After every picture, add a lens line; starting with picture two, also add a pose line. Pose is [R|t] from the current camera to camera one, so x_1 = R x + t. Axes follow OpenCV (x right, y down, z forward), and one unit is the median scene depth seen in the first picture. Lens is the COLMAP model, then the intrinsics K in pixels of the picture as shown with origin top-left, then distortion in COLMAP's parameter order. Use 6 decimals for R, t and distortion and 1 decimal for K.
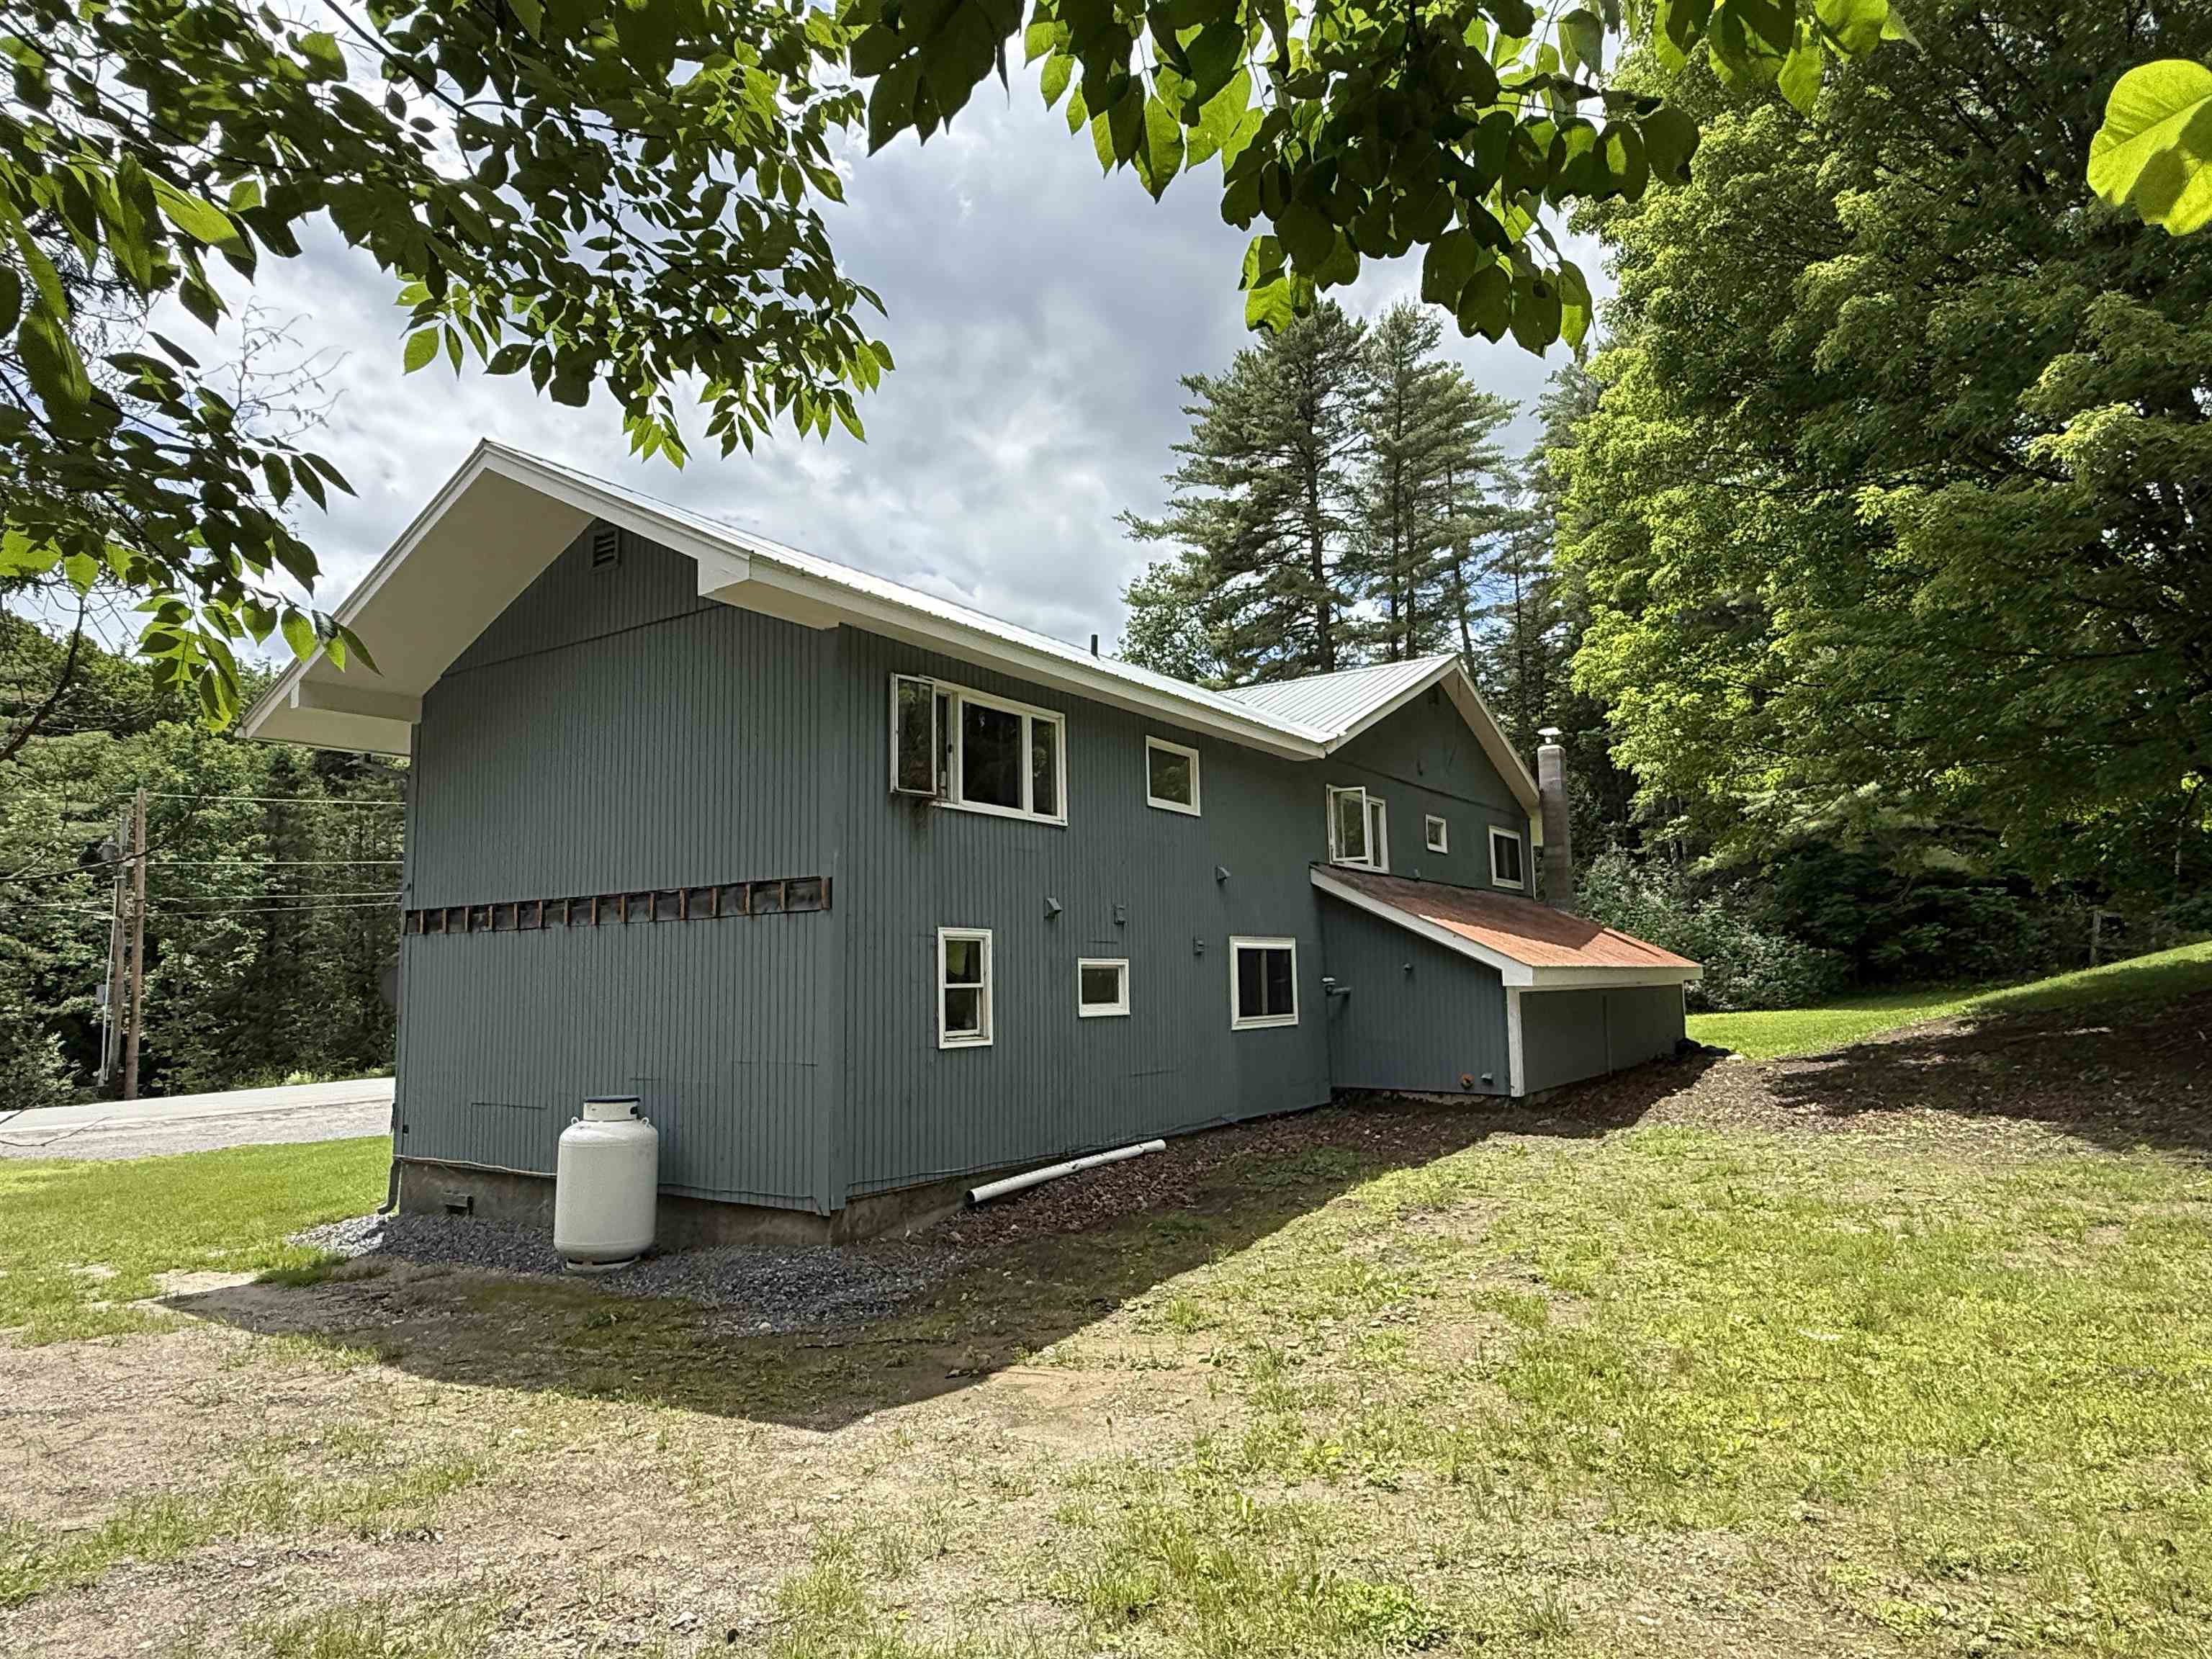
lens RADIAL K [[1340.4, 0, 1106.0], [0, 1340.4, 829.5], [0, 0, 1]] dist [-0.001173, -0.000017]
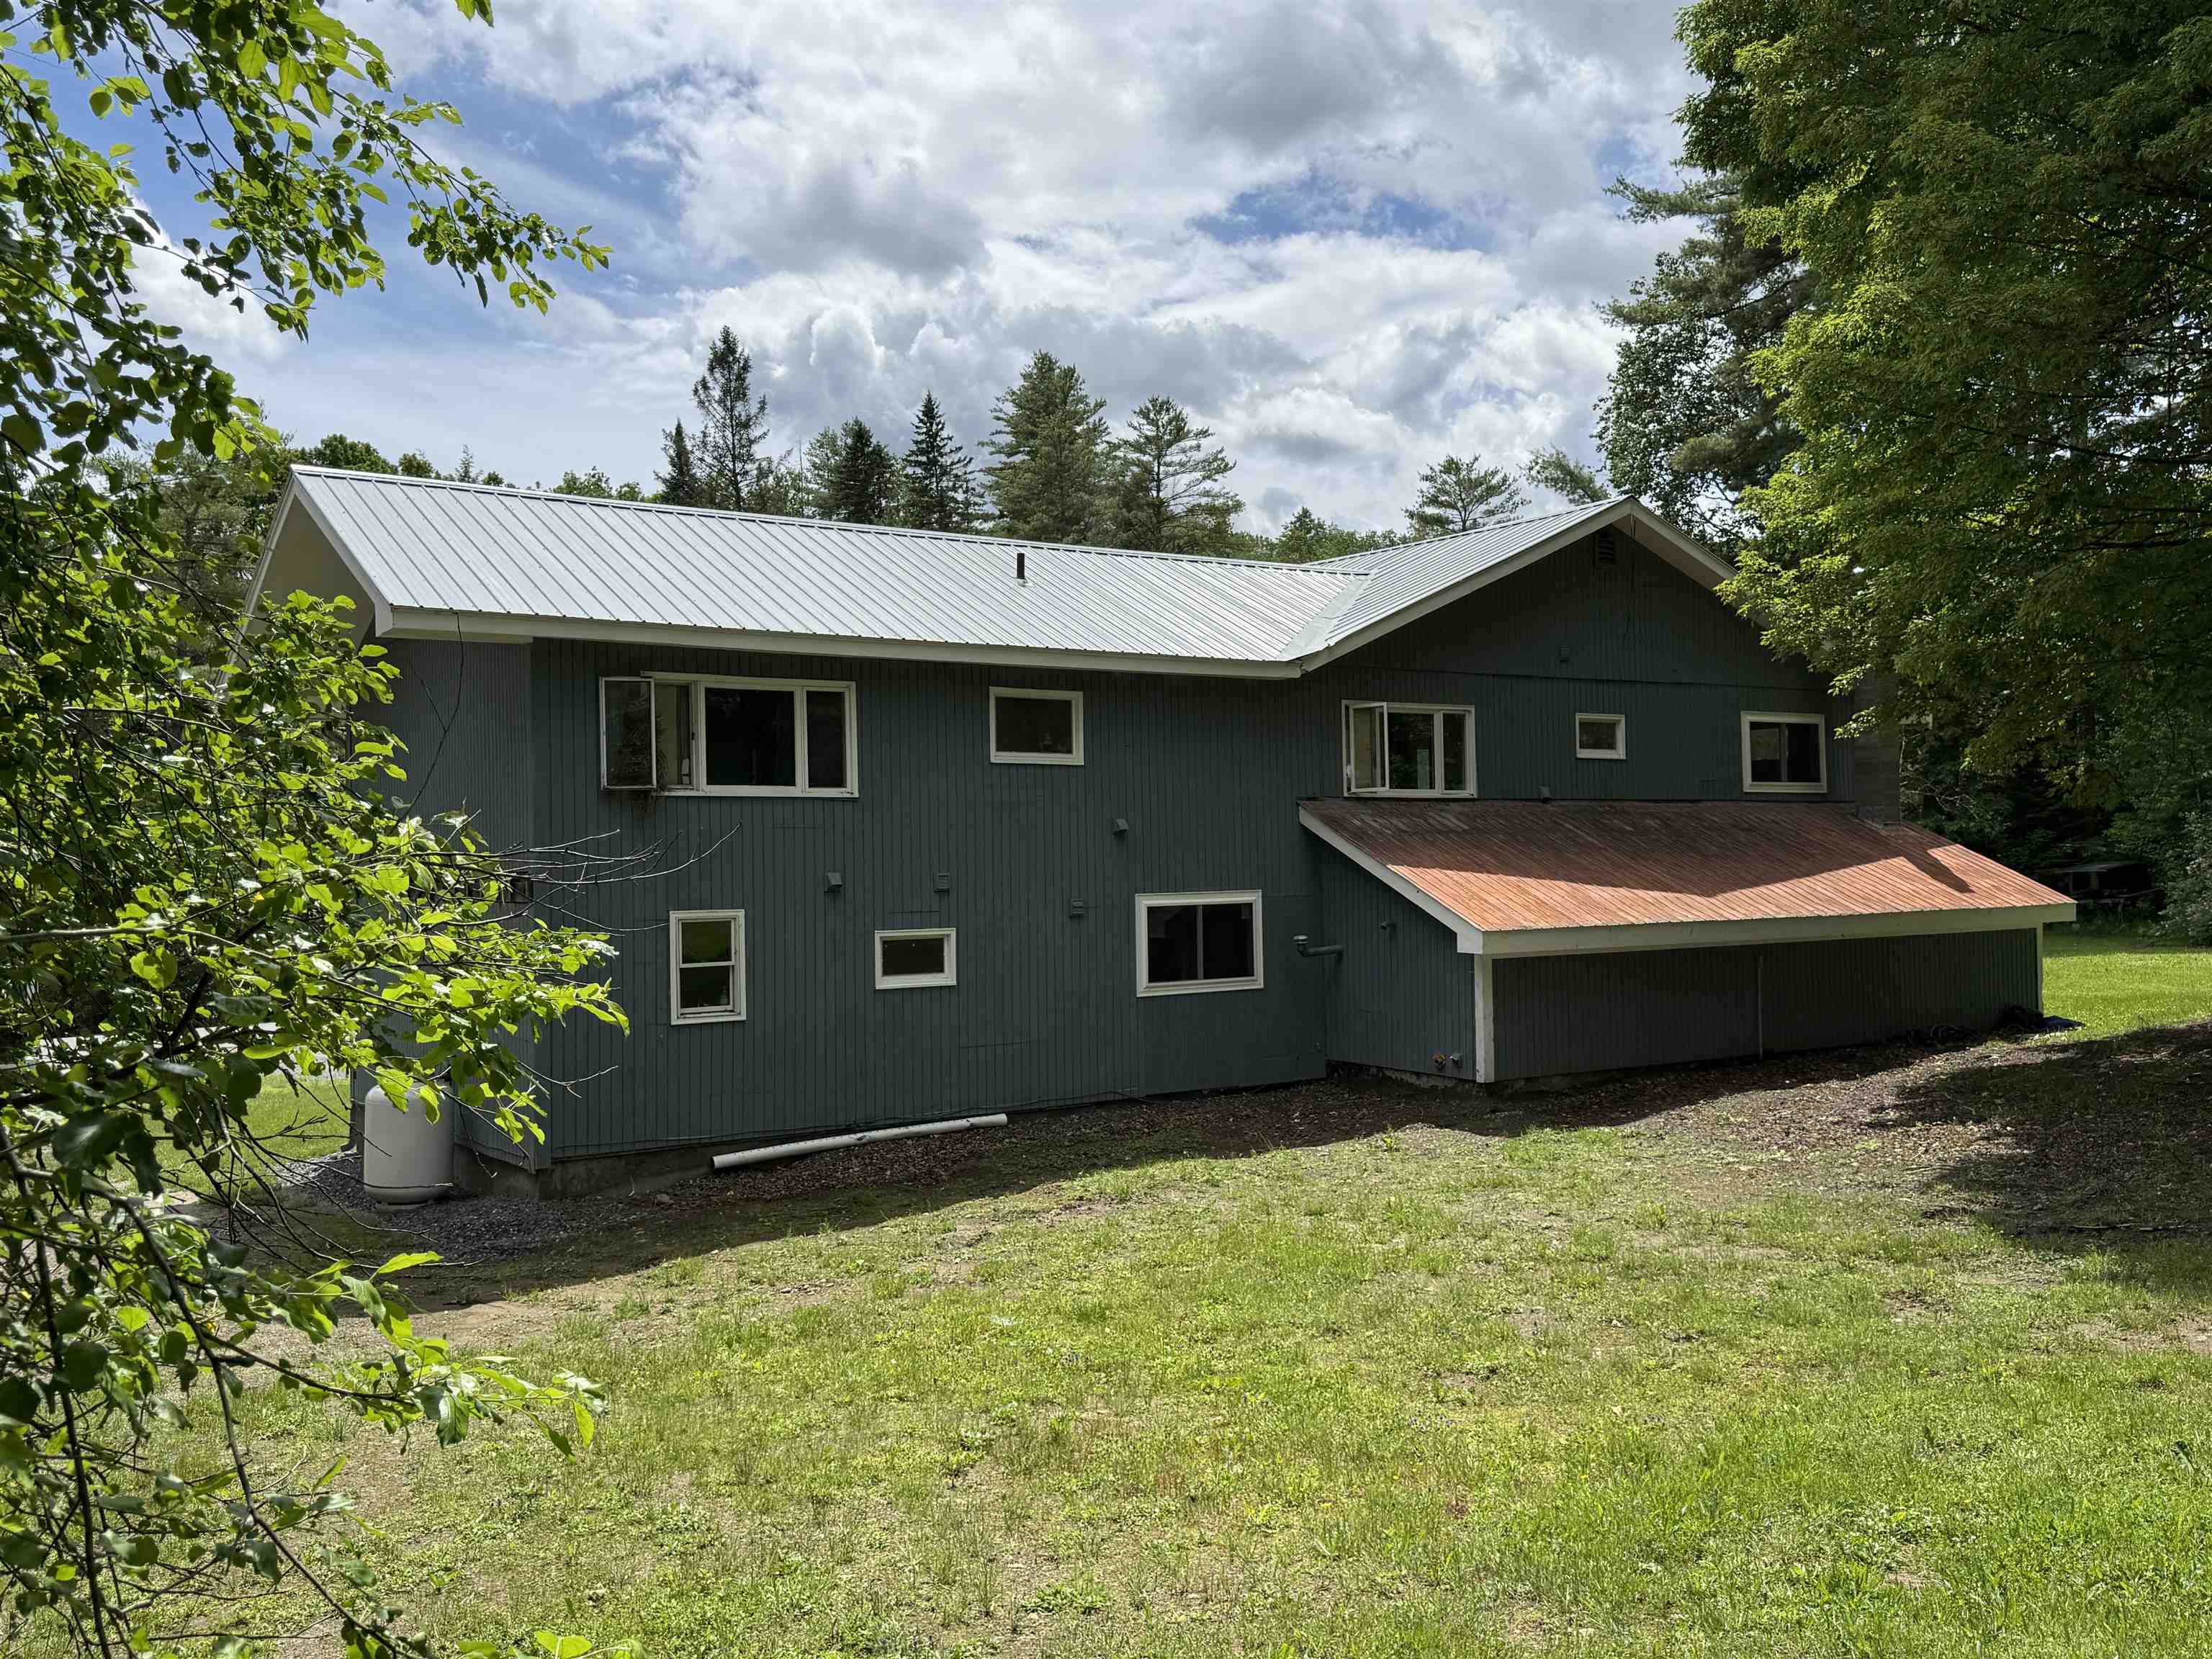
lens RADIAL K [[1963.0, 0, 1106.0], [0, 1963.0, 829.5], [0, 0, 1]] dist [0.111521, 0.000478]
pose [[0.931345, -0.004144, -0.364114, 0.602799], [0.042965, 0.994201, 0.098582, -0.102758], [0.361594, -0.107458, 0.926122, -0.246744]]
